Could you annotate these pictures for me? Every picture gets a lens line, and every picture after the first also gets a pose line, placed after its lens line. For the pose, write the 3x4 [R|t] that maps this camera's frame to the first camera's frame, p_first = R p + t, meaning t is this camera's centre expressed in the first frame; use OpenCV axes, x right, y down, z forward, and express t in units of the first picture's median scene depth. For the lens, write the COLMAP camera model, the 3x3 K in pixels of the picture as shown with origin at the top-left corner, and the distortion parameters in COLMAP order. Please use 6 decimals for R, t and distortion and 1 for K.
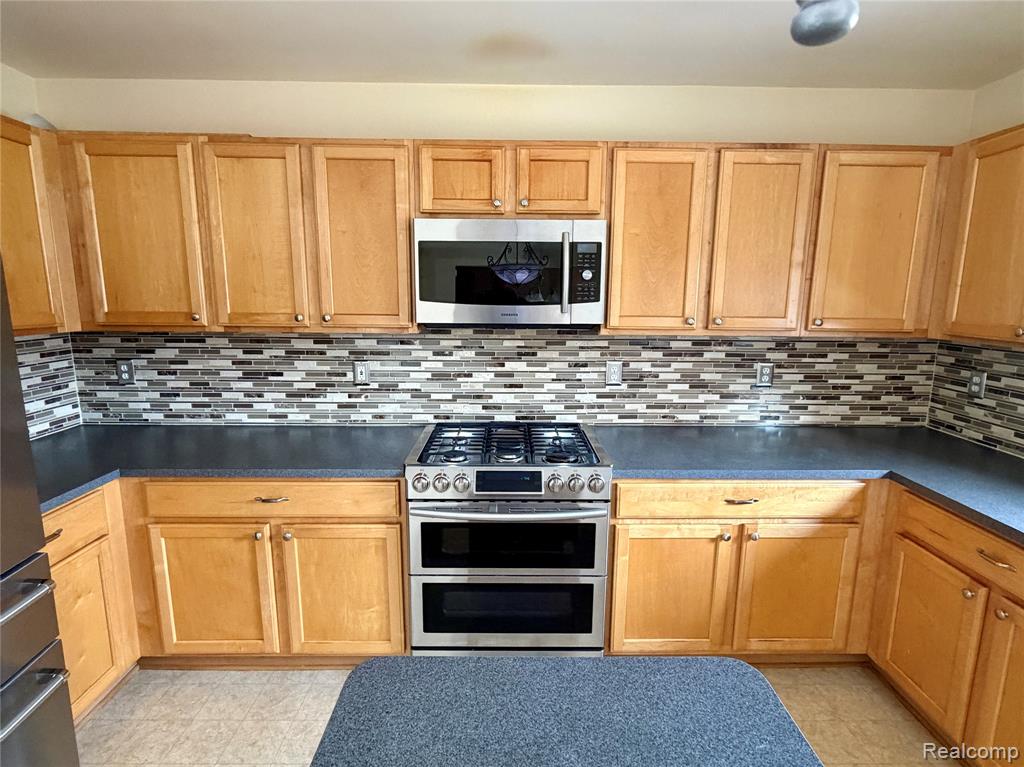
lens RADIAL K [[533.1, 0, 511.6], [0, 533.1, 384.4], [0, 0, 1]] dist [0.006248, -0.004642]
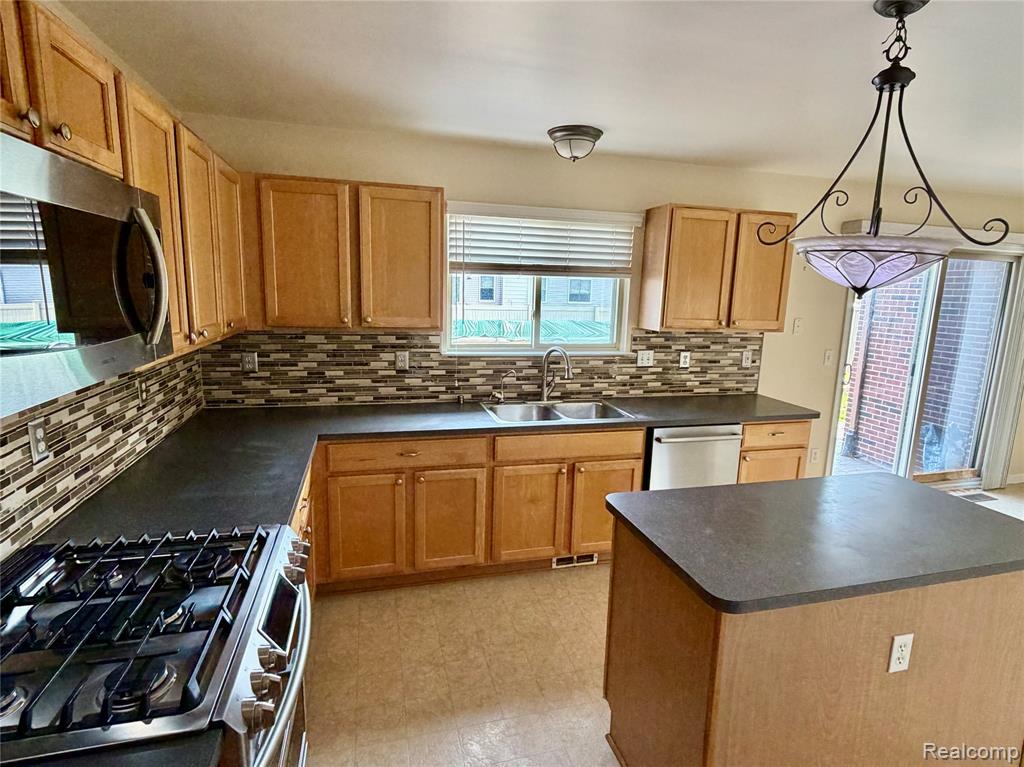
lens RADIAL K [[533.1, 0, 504.6], [0, 533.1, 386.3], [0, 0, 1]] dist [0.006248, -0.004642]
pose [[-0.236068, -0.188659, 0.953247, -0.484497], [0.137853, 0.964550, 0.225035, -0.143937], [-0.961909, 0.184531, -0.201692, 0.659224]]
